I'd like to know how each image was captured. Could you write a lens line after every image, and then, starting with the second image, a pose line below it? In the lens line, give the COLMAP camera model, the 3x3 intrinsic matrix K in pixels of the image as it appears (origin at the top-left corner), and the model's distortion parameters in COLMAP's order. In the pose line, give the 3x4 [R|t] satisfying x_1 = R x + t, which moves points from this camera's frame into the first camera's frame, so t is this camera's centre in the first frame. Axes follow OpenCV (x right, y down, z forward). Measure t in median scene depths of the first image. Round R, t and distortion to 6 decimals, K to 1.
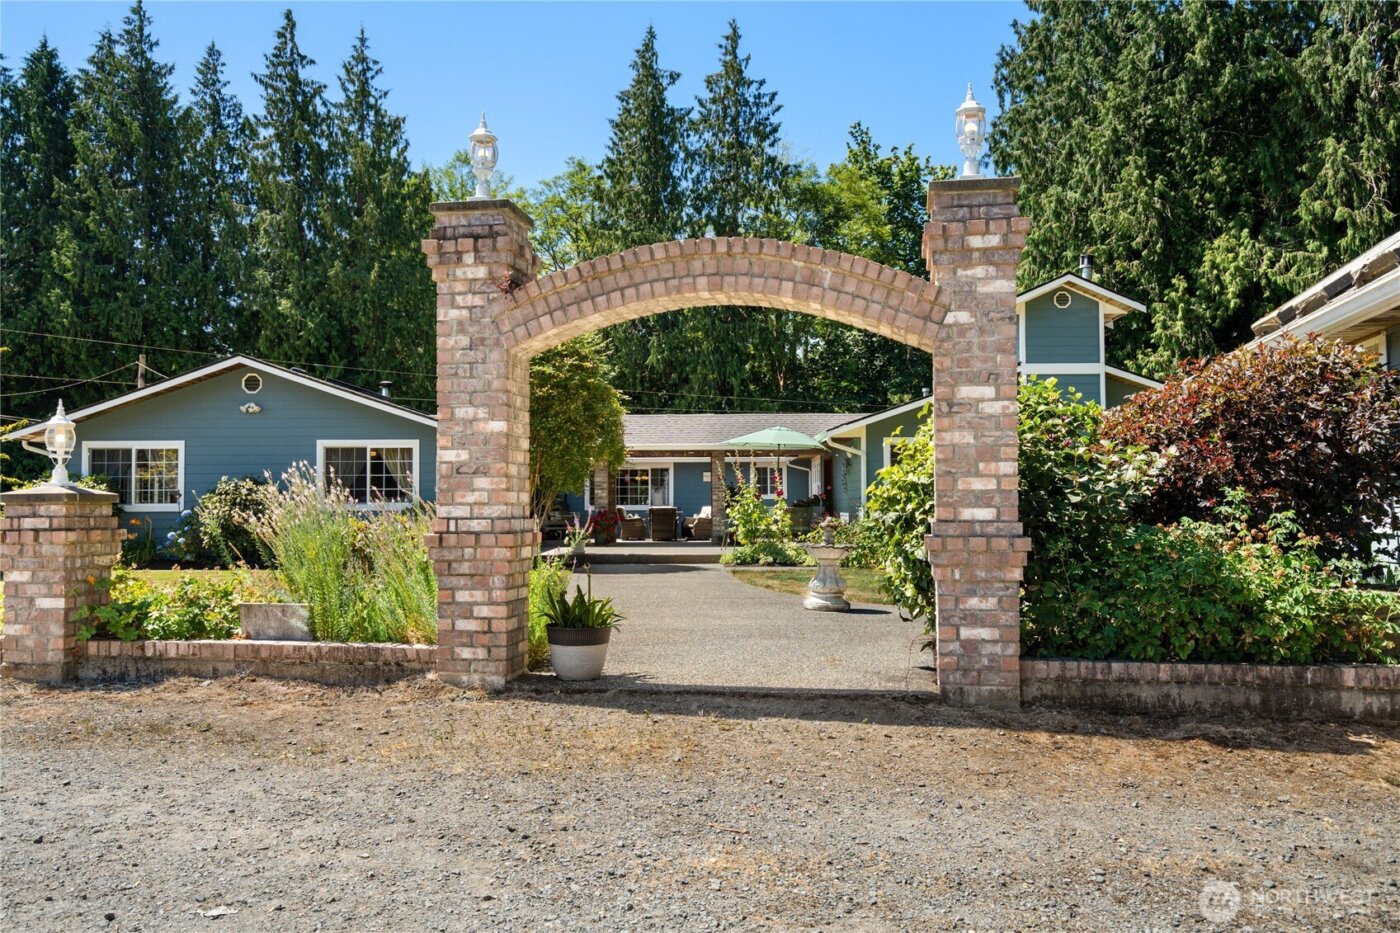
lens RADIAL K [[1117.7, 0, 700.0], [0, 1117.7, 471.4], [0, 0, 1]] dist [0.026658, -0.009532]
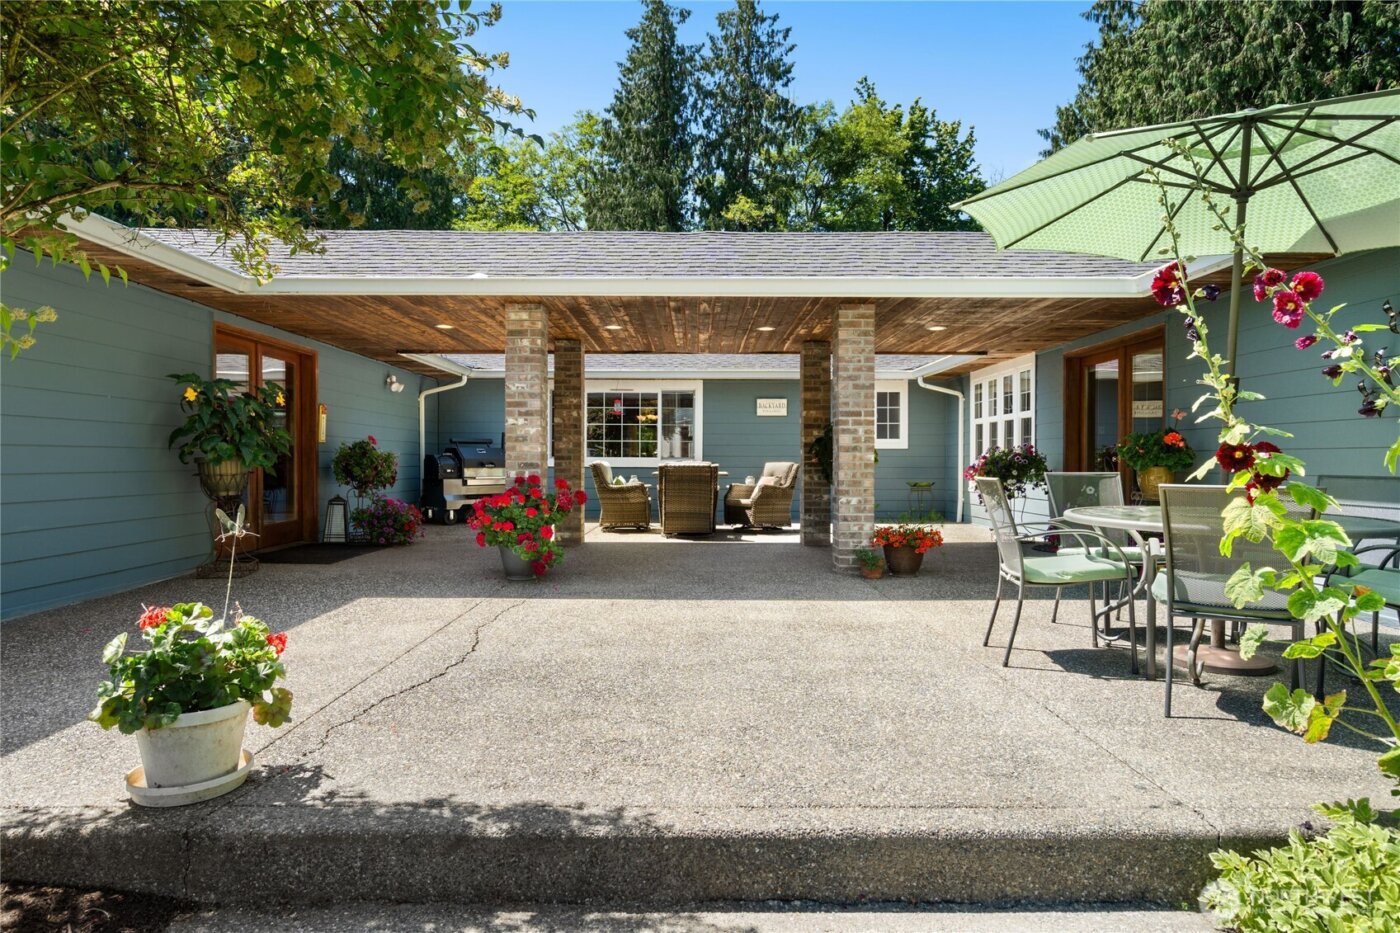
lens RADIAL K [[789.1, 0, 696.5], [0, 789.1, 461.7], [0, 0, 1]] dist [0.015872, 0.002848]
pose [[0.999981, 0.004353, 0.004325, -0.014077], [-0.004517, 0.999241, 0.038690, 0.008410], [-0.004154, -0.038708, 0.999242, 0.300075]]
